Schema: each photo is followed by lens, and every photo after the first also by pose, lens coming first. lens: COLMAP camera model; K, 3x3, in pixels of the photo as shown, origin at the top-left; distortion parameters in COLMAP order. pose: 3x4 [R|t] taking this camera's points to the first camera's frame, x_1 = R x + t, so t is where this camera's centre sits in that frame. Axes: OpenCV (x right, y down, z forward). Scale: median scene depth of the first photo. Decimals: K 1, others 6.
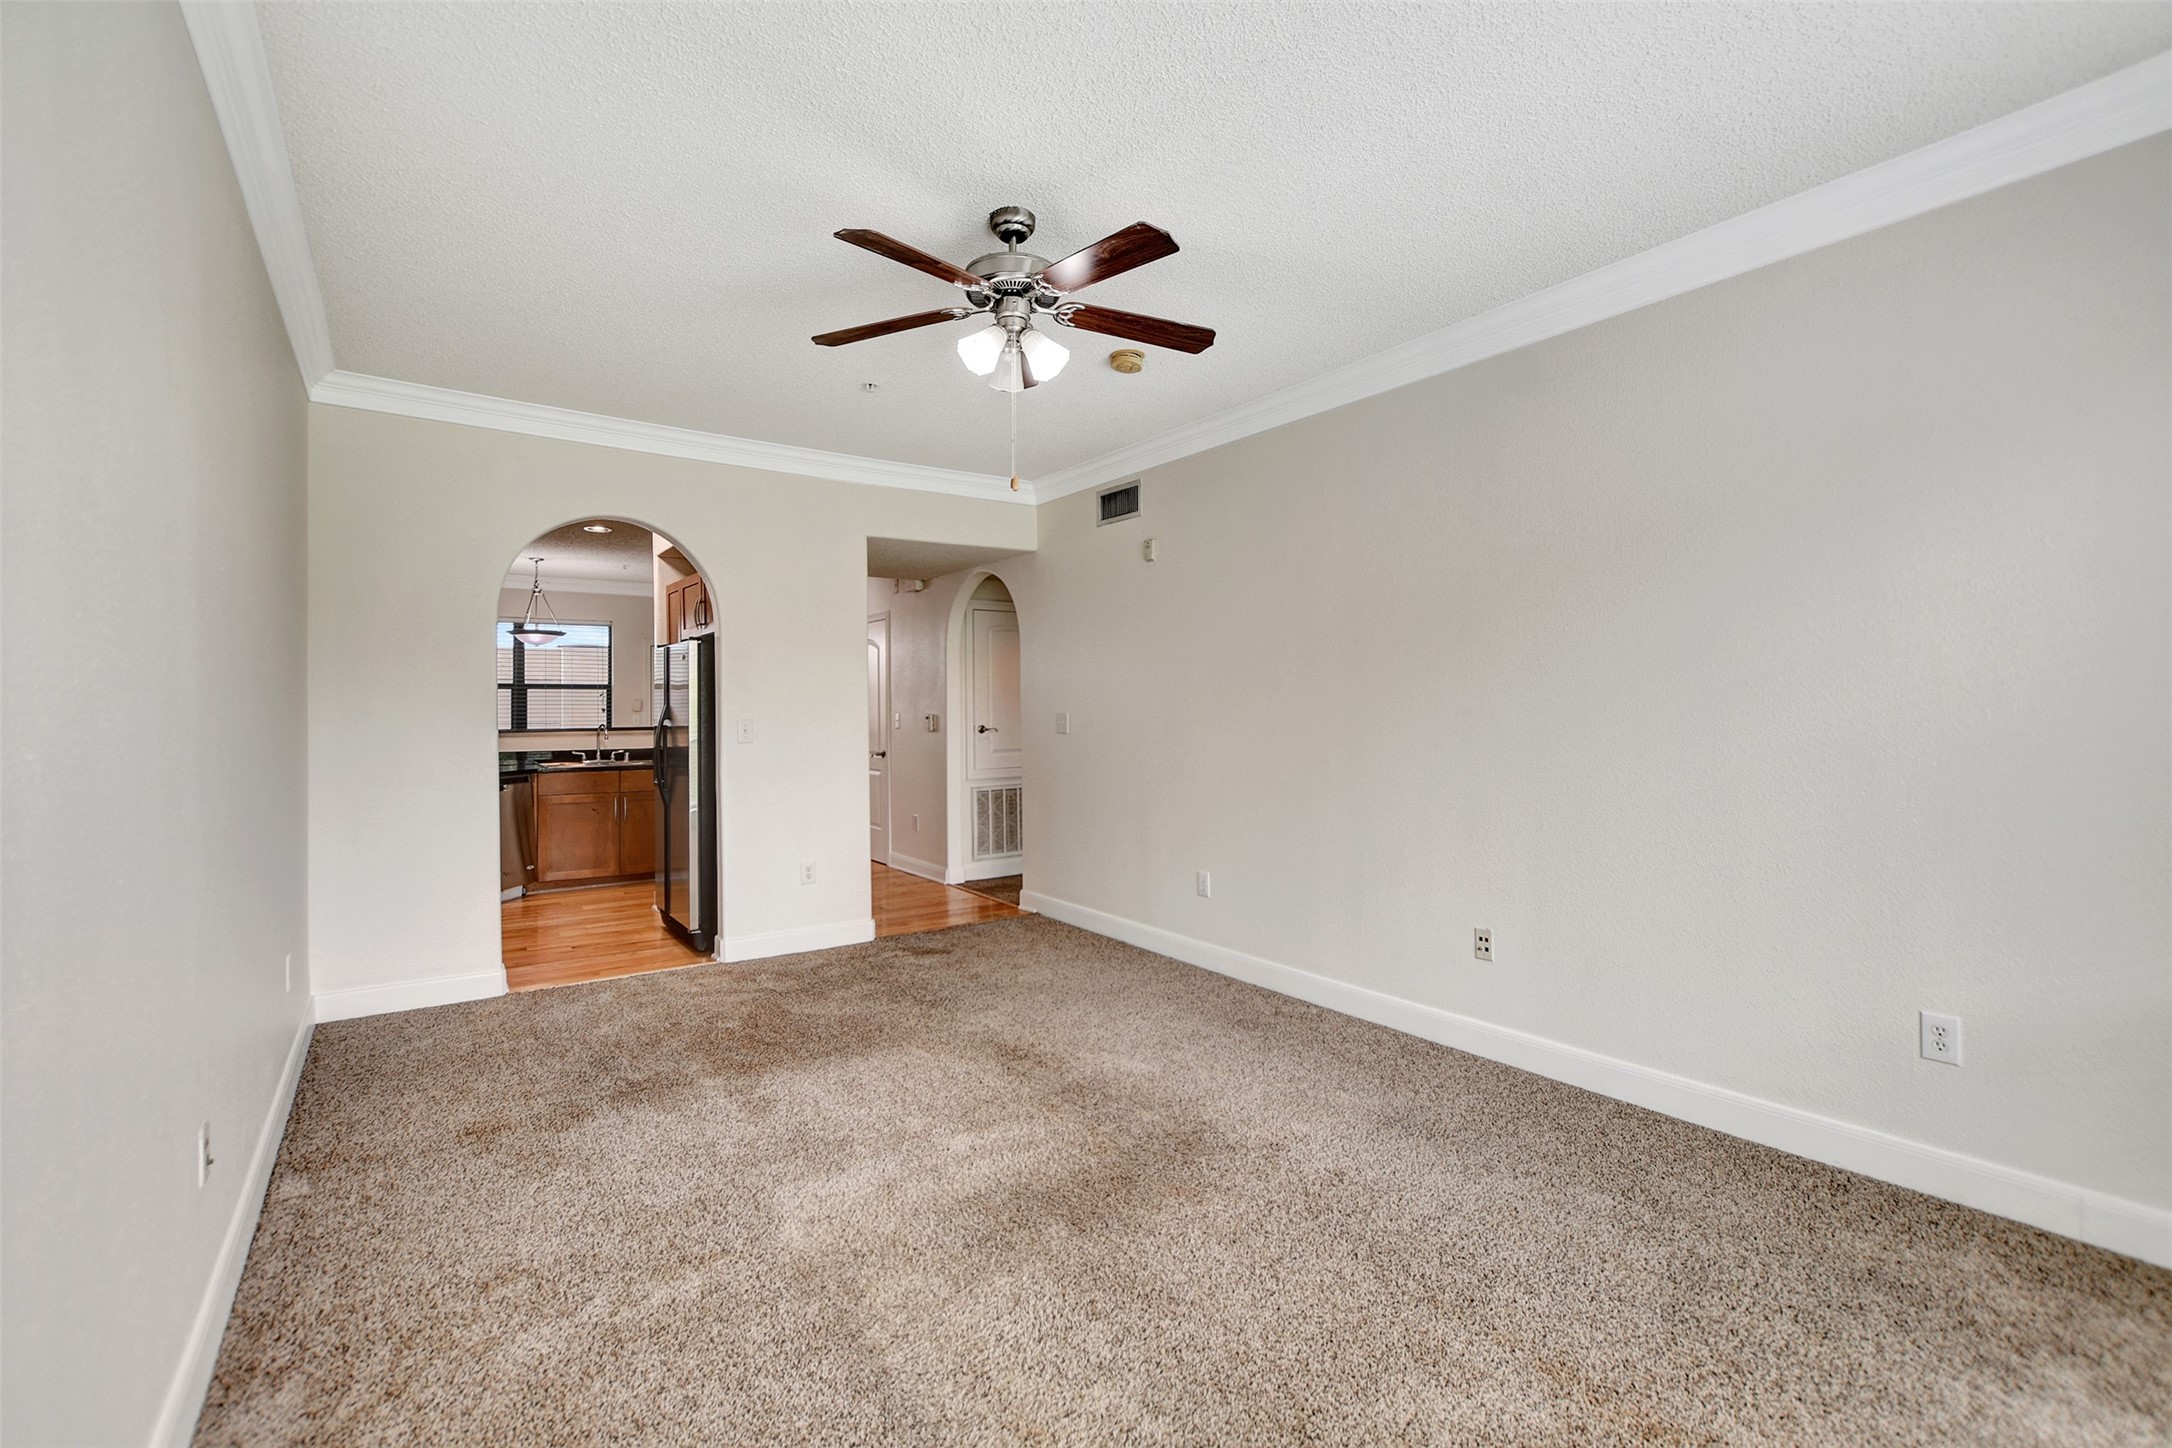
lens RADIAL K [[930.1, 0, 1082.7], [0, 930.1, 715.7], [0, 0, 1]] dist [-0.009129, 0.000352]
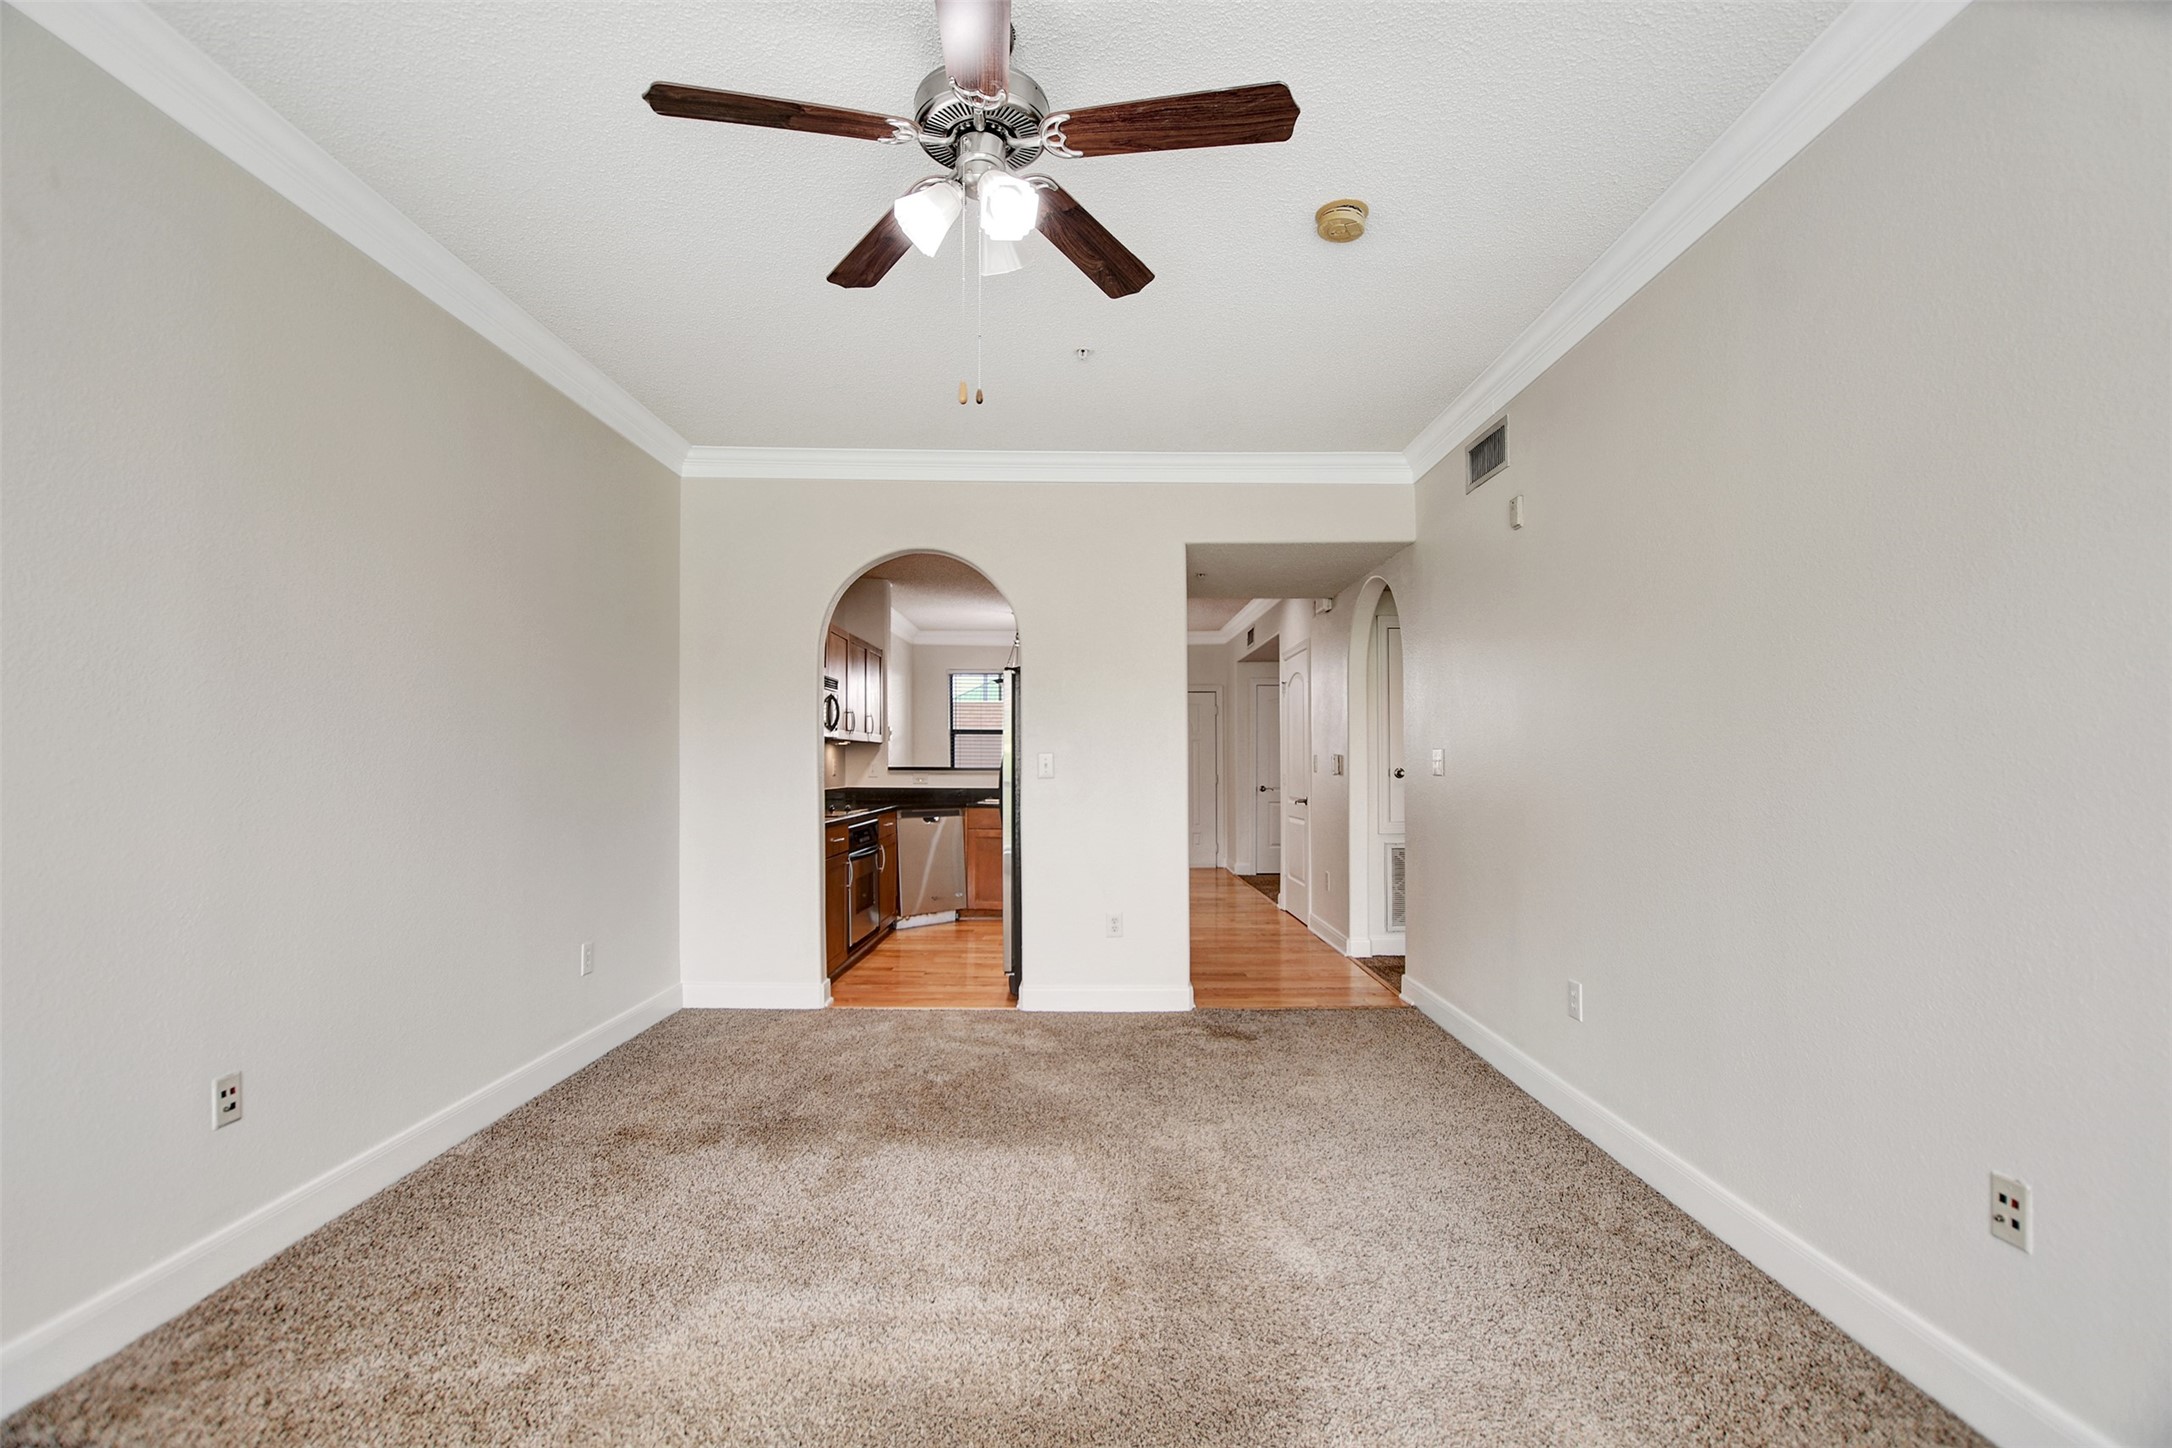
lens RADIAL K [[951.7, 0, 1085.3], [0, 951.7, 763.7], [0, 0, 1]] dist [-0.027657, 0.000458]
pose [[0.825112, 0.008795, -0.564901, 0.267305], [-0.010901, 0.999941, -0.000353, 0.019106], [0.564864, 0.006450, 0.825159, 0.298658]]
